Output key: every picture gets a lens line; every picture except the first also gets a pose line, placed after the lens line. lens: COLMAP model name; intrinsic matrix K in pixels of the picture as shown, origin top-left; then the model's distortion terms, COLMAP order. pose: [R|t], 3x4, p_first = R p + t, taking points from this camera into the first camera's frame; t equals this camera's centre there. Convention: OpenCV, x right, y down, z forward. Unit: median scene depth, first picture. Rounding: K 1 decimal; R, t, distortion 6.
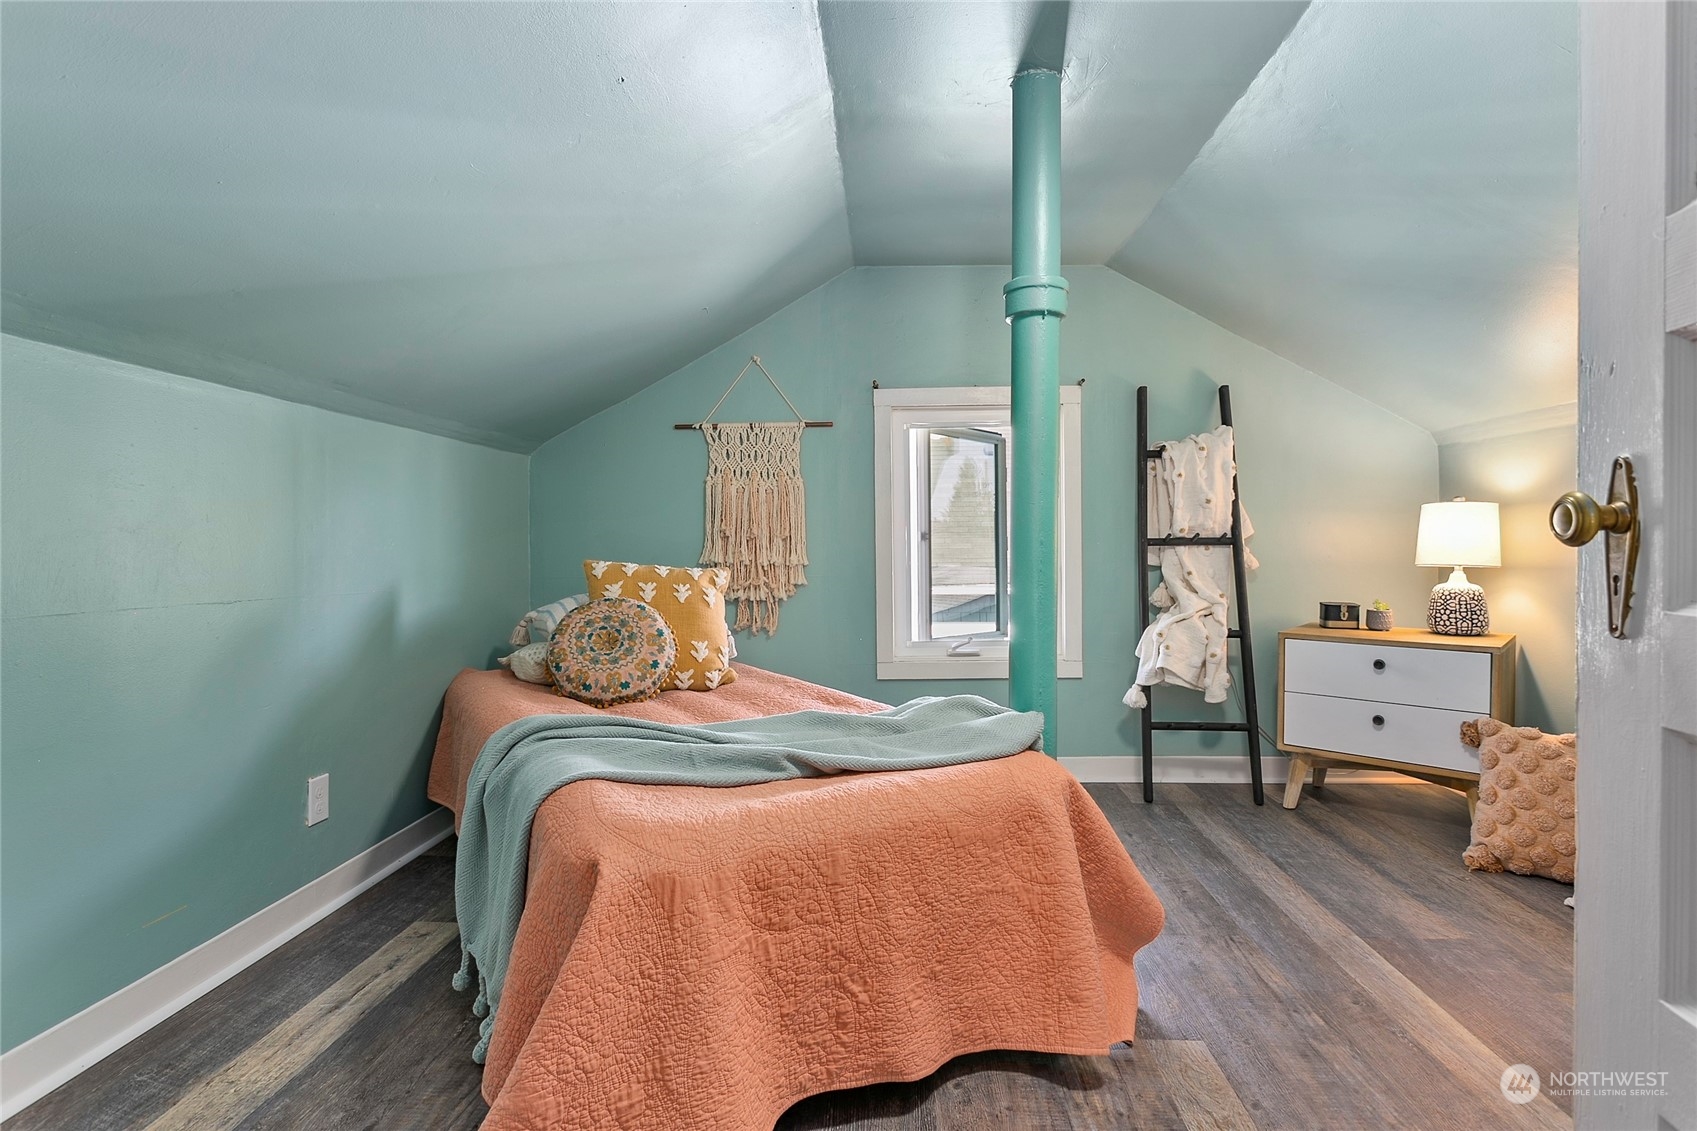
lens RADIAL K [[885.4, 0, 853.5], [0, 885.4, 558.6], [0, 0, 1]] dist [-0.005717, -0.000214]
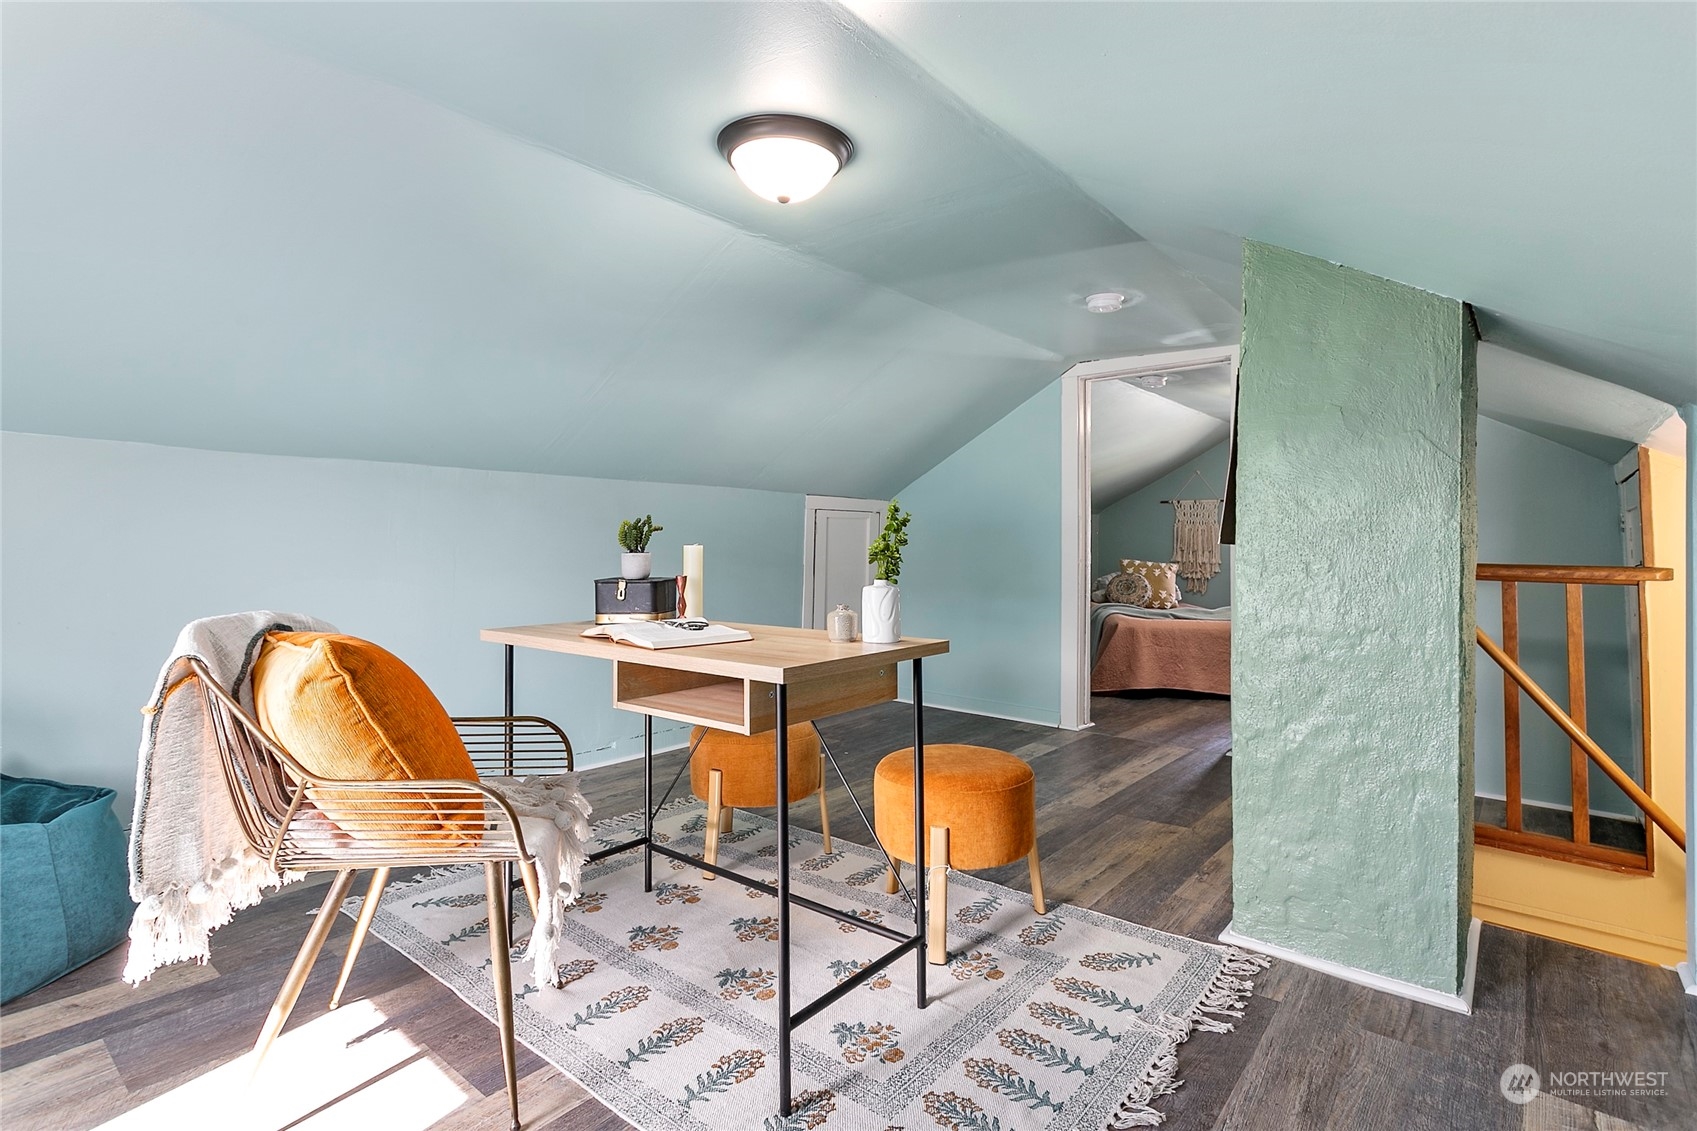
lens RADIAL K [[811.8, 0, 852.2], [0, 811.8, 555.3], [0, 0, 1]] dist [0.000243, -0.000949]
pose [[0.809883, 0.021244, -0.586207, 0.419524], [-0.018824, 0.999771, 0.010225, -0.016965], [0.586290, 0.002754, 0.810097, -1.280805]]
